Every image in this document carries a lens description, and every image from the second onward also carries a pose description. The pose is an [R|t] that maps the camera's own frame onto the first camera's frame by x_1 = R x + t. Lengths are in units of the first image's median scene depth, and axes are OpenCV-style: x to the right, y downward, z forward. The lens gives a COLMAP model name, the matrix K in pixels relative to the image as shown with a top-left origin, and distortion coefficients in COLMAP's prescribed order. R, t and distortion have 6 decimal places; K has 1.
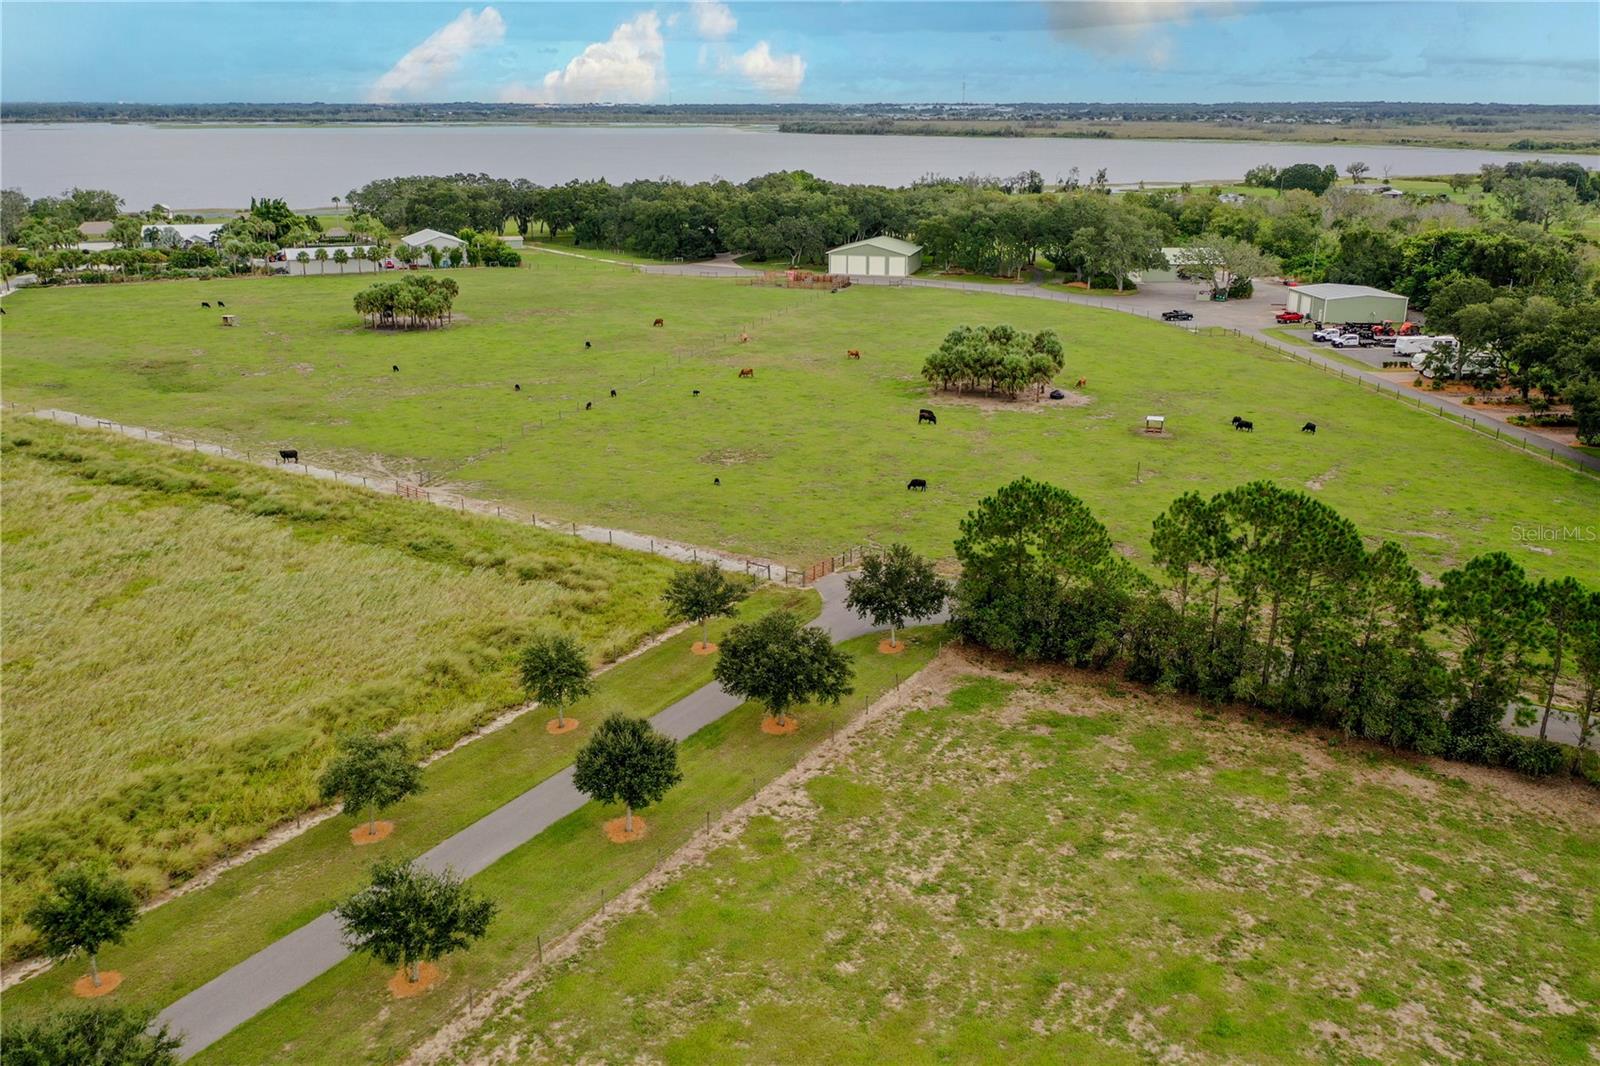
lens RADIAL K [[1354.5, 0, 800.0], [0, 1354.5, 533.0], [0, 0, 1]] dist [0.003276, 0.014378]
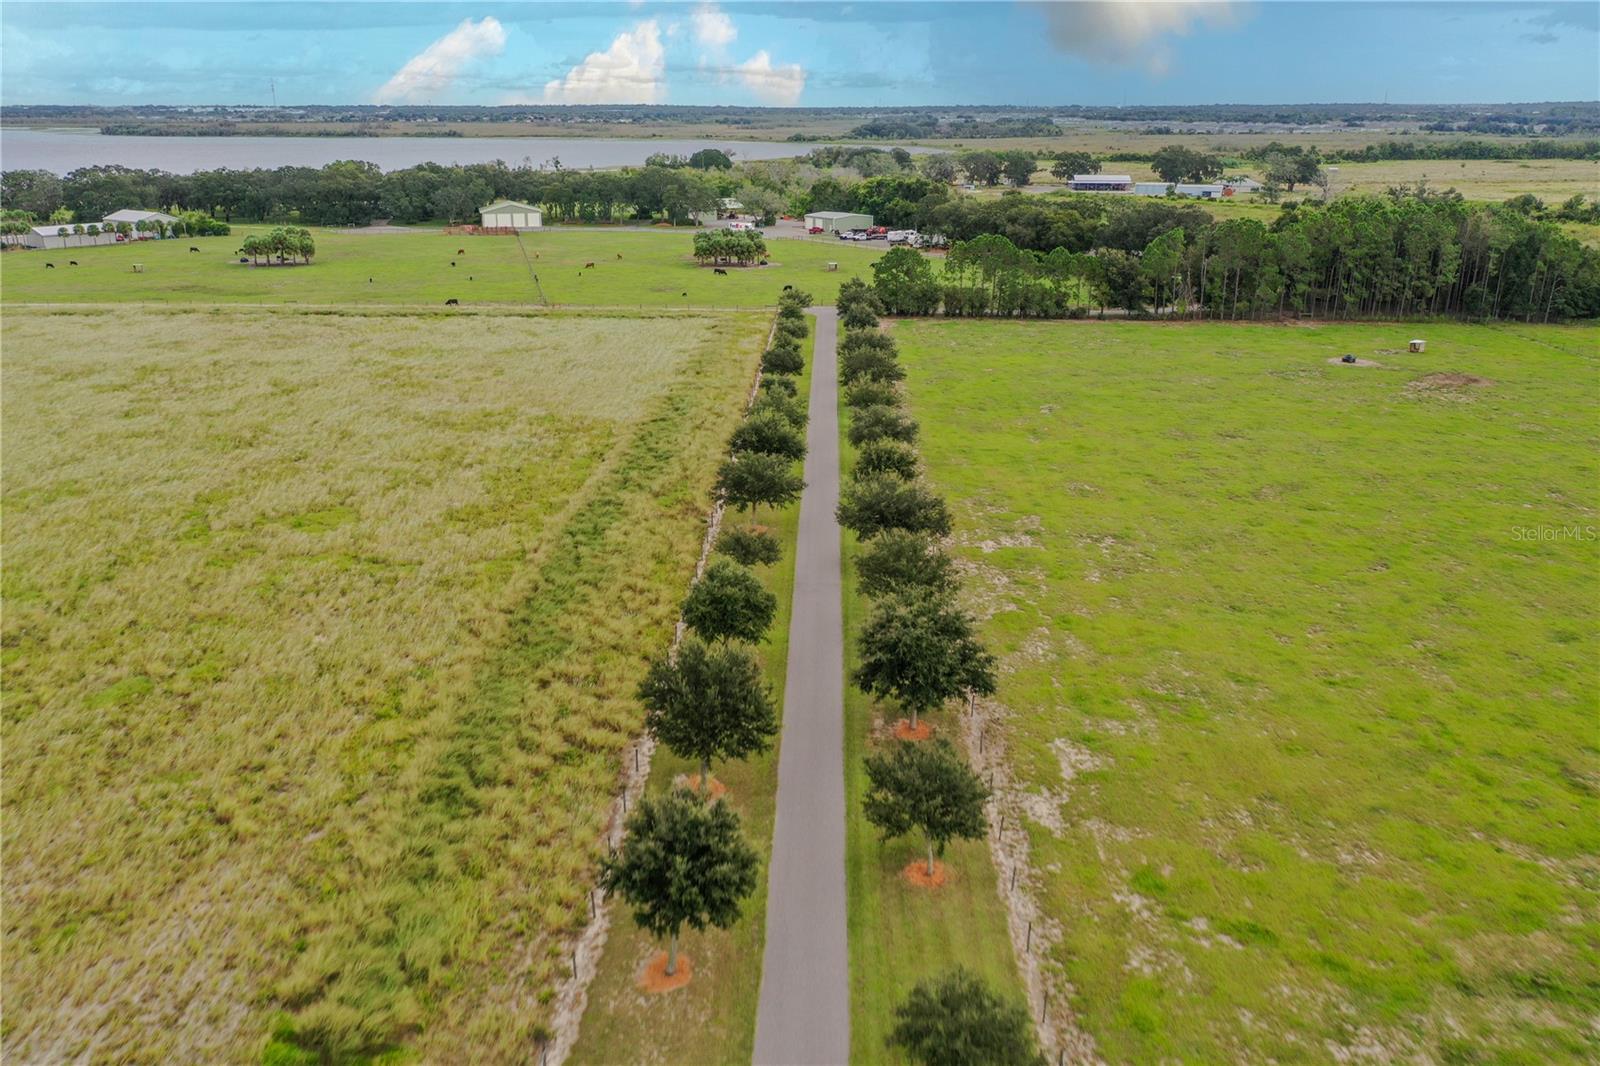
lens RADIAL K [[1354.5, 0, 800.0], [0, 1354.5, 533.0], [0, 0, 1]] dist [0.003276, 0.014378]
pose [[0.861251, -0.153915, 0.484310, -0.366038], [0.154753, 0.987201, 0.038537, 0.101312], [-0.484043, 0.041758, 0.874047, -0.321123]]
